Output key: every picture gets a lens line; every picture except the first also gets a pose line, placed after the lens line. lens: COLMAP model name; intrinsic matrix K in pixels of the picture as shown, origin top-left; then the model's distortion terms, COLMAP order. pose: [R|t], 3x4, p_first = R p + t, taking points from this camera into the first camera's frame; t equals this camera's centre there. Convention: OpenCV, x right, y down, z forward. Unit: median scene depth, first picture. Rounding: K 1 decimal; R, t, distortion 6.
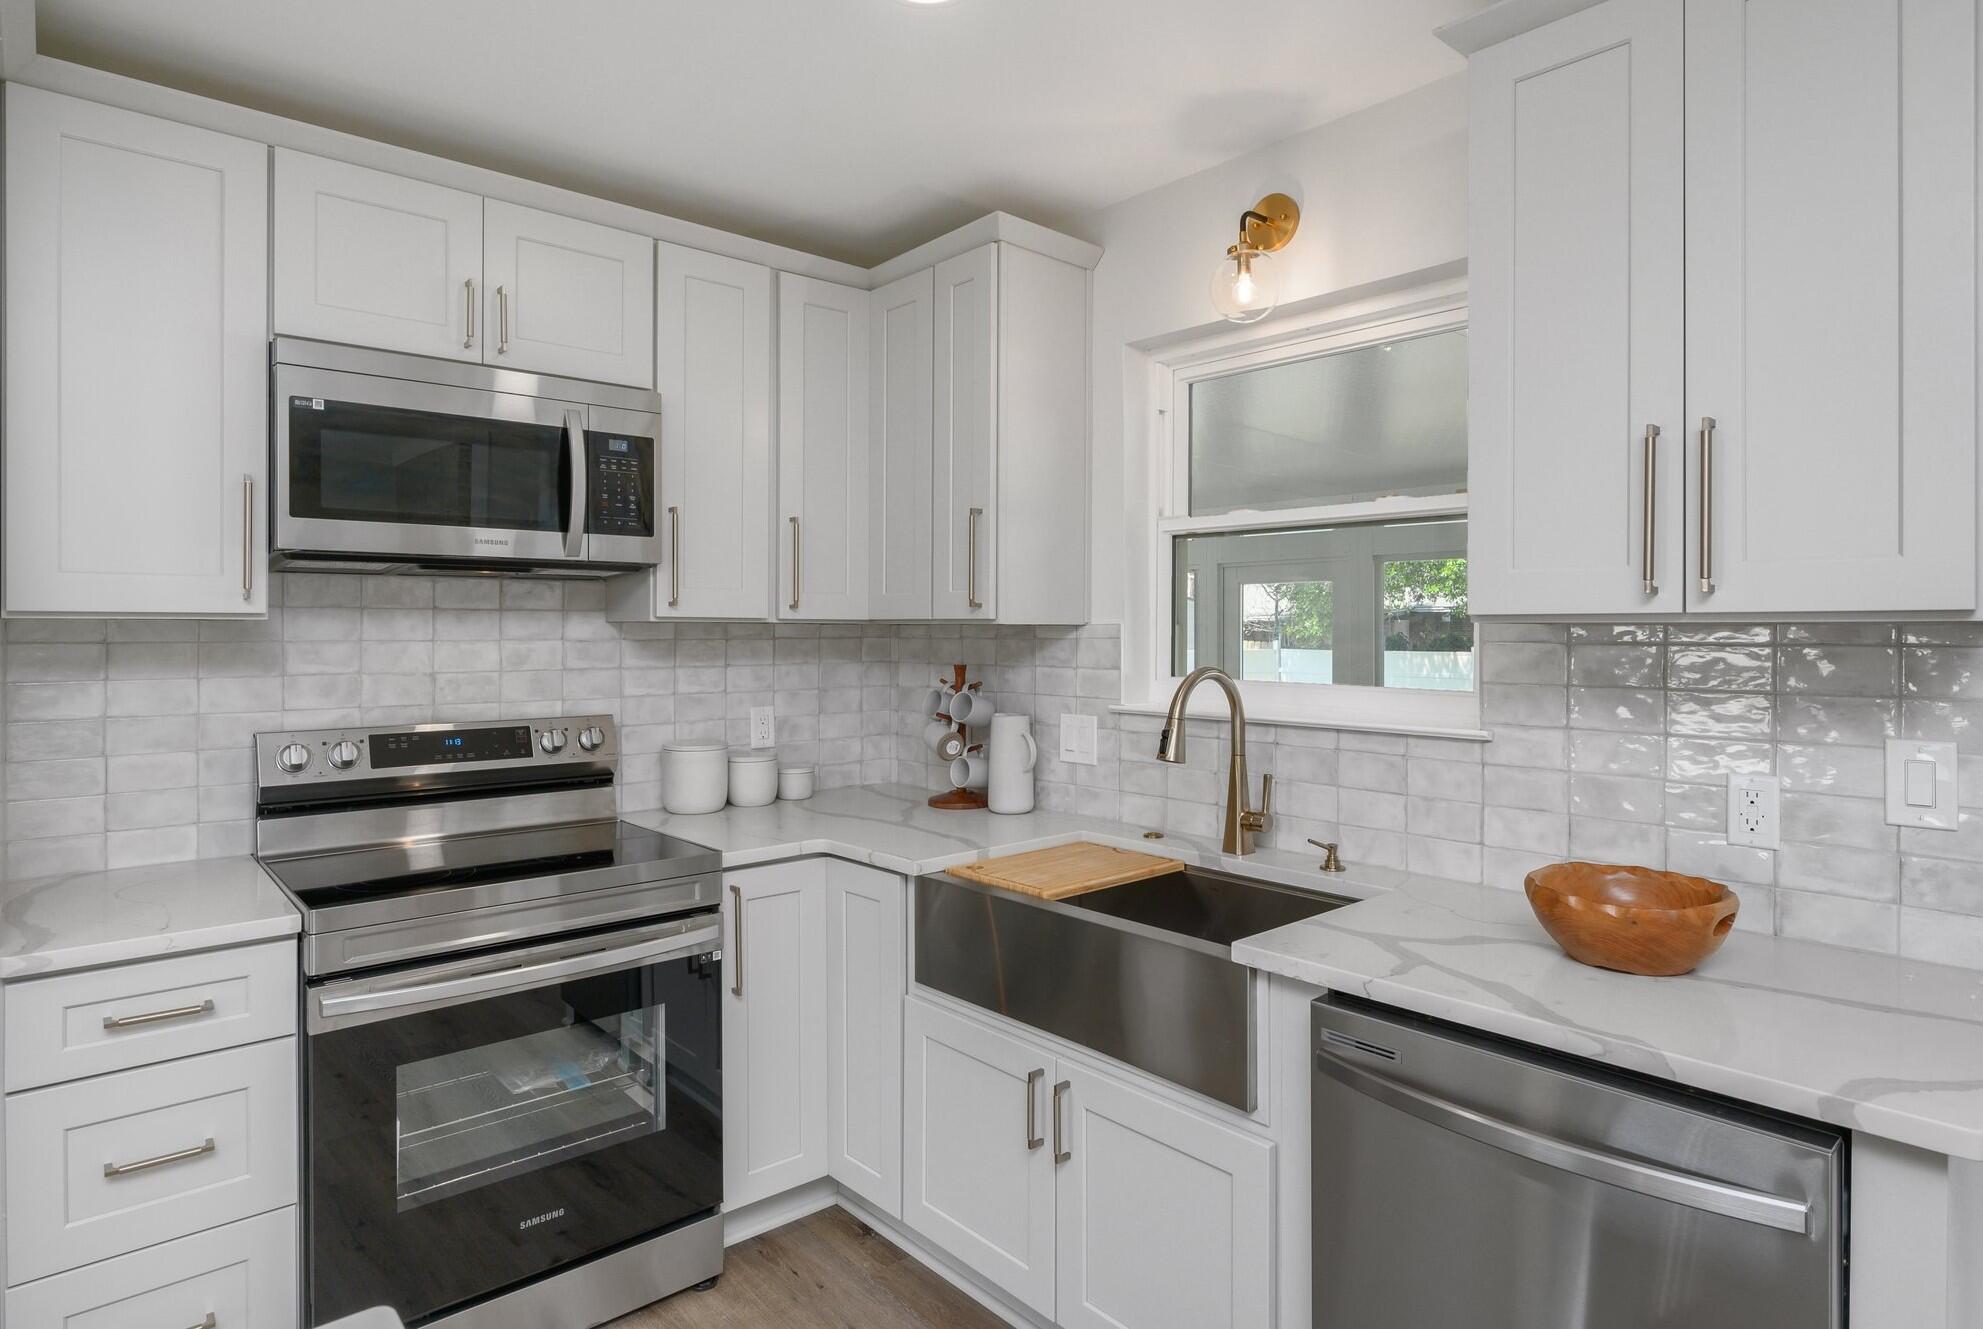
lens RADIAL K [[1076.4, 0, 987.9], [0, 1076.4, 635.4], [0, 0, 1]] dist [-0.005826, 0.000164]
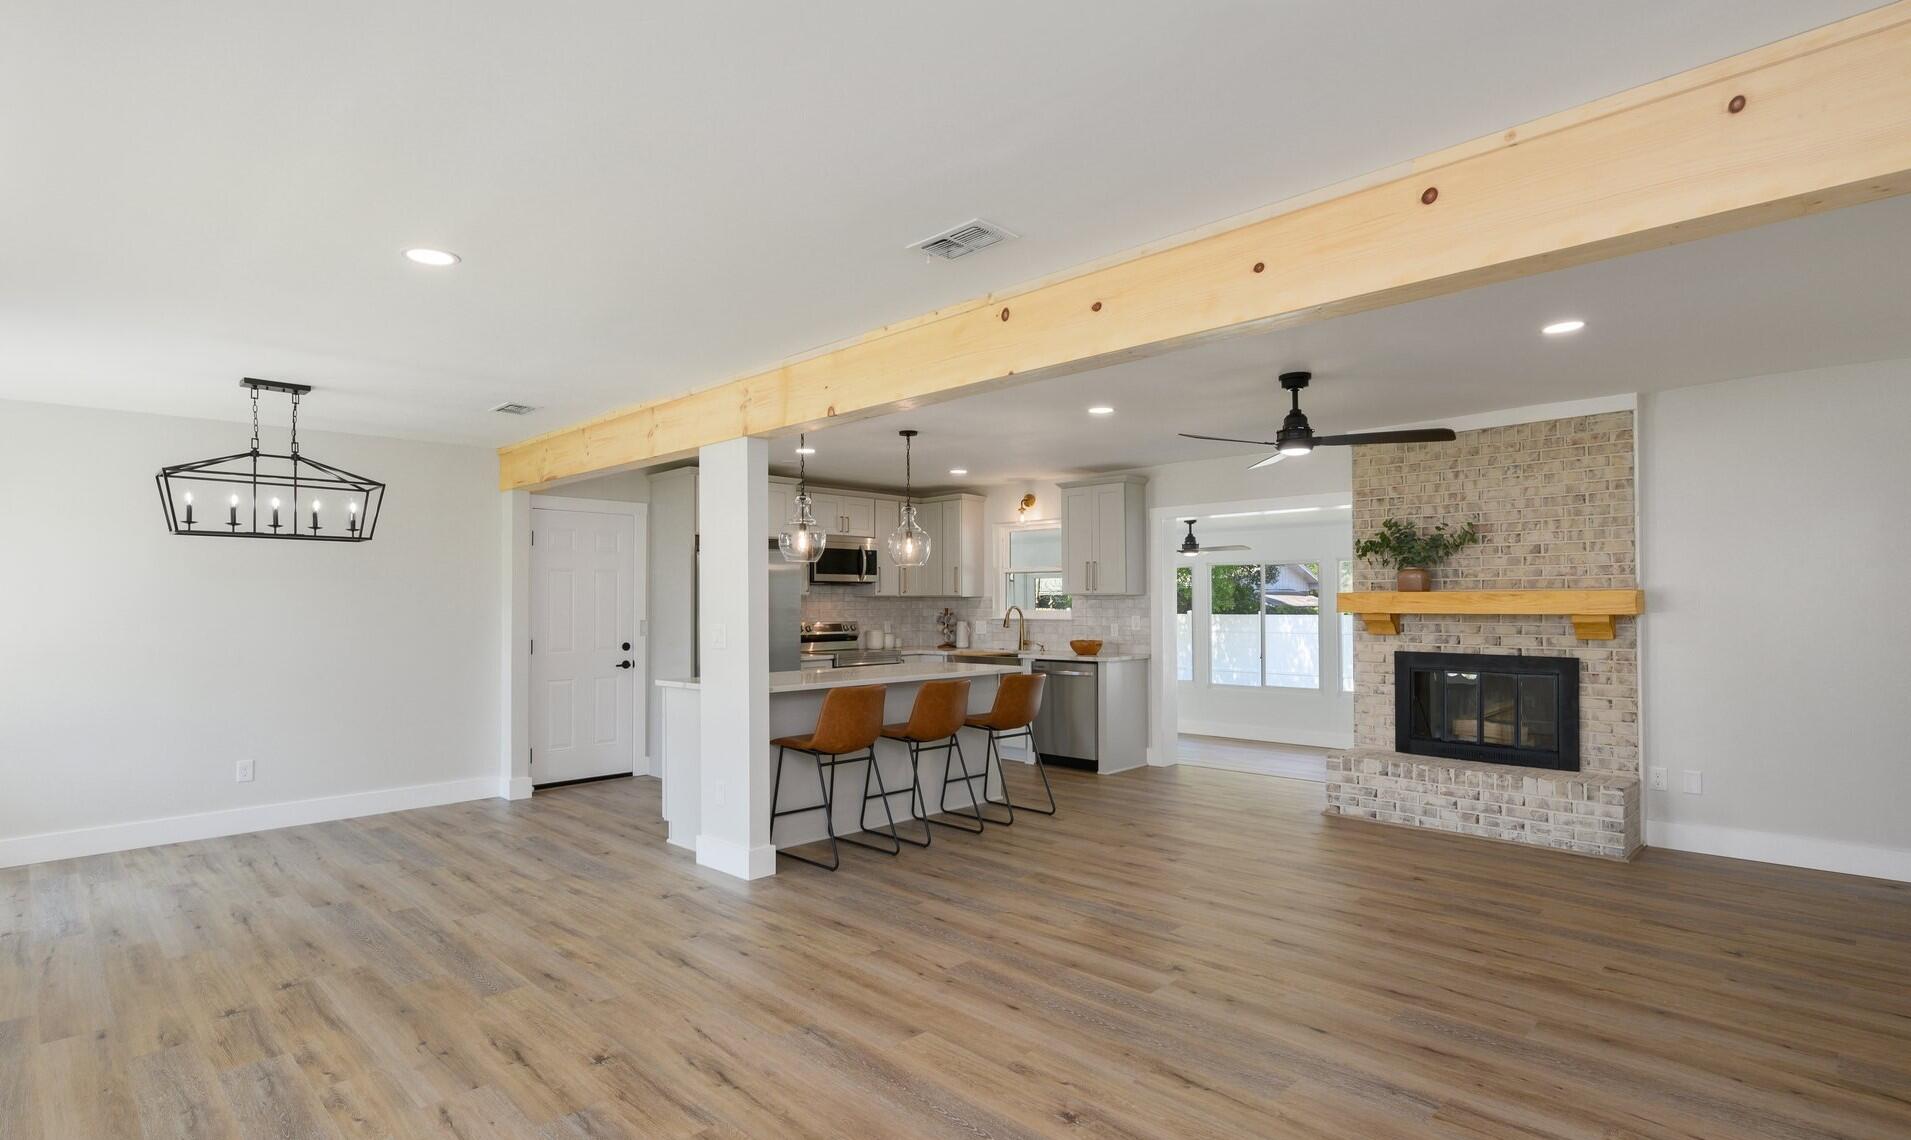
lens RADIAL K [[893.8, 0, 880.7], [0, 893.8, 601.1], [0, 0, 1]] dist [0.000534, -0.000479]
pose [[0.999364, -0.006260, 0.035118, -0.436173], [0.006588, 0.999936, -0.009220, 0.036661], [-0.035058, 0.009445, 0.999341, -2.442679]]
